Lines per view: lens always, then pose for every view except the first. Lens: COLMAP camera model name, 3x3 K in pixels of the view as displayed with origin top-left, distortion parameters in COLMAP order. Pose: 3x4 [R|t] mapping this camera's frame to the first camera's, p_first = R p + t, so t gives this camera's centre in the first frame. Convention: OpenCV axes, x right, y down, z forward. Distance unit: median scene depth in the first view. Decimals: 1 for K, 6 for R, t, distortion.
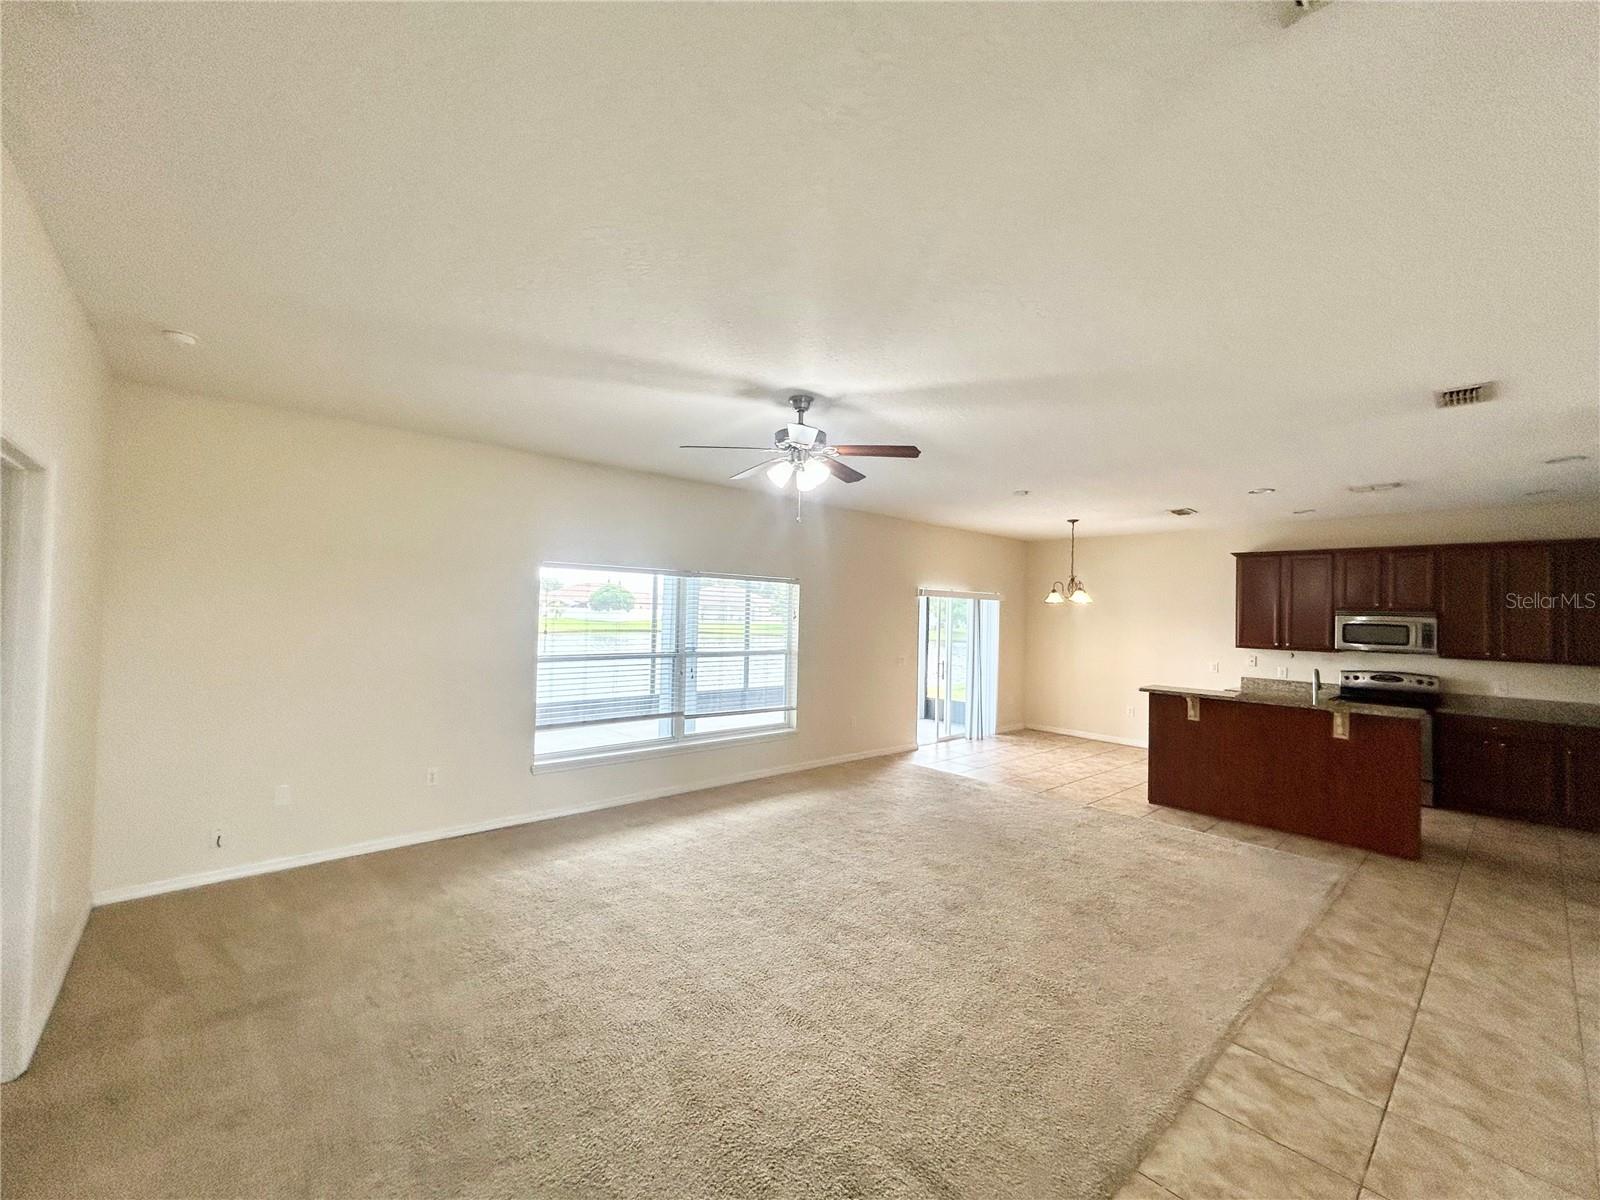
lens RADIAL K [[653.7, 0, 808.5], [0, 653.7, 601.3], [0, 0, 1]] dist [0.005955, 0.000680]
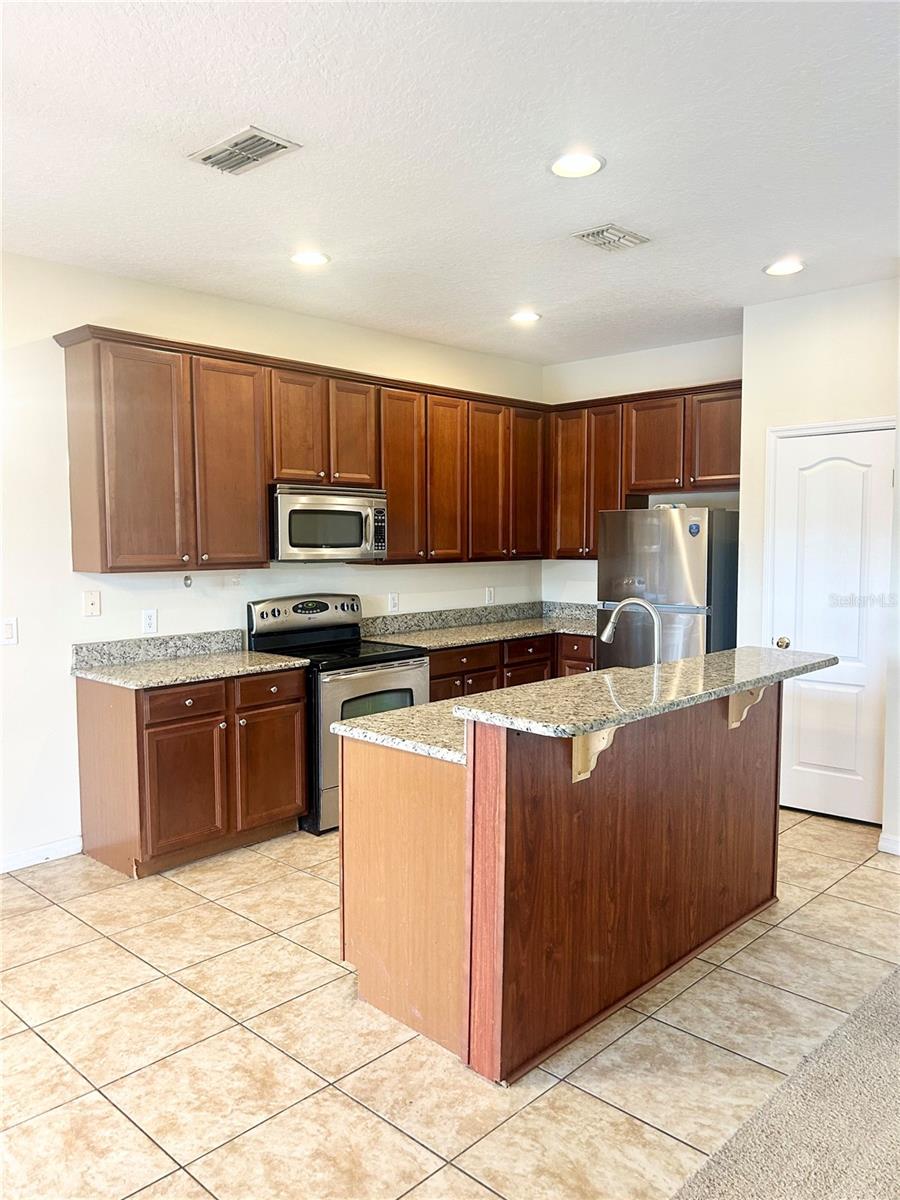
lens RADIAL K [[896.2, 0, 452.6], [0, 896.2, 603.0], [0, 0, 1]] dist [0.059432, -0.068441]
pose [[-0.066660, -0.100343, 0.992717, 0.134405], [-0.015891, 0.994911, 0.099498, 0.043932], [-0.997649, -0.009142, -0.067915, 1.173843]]
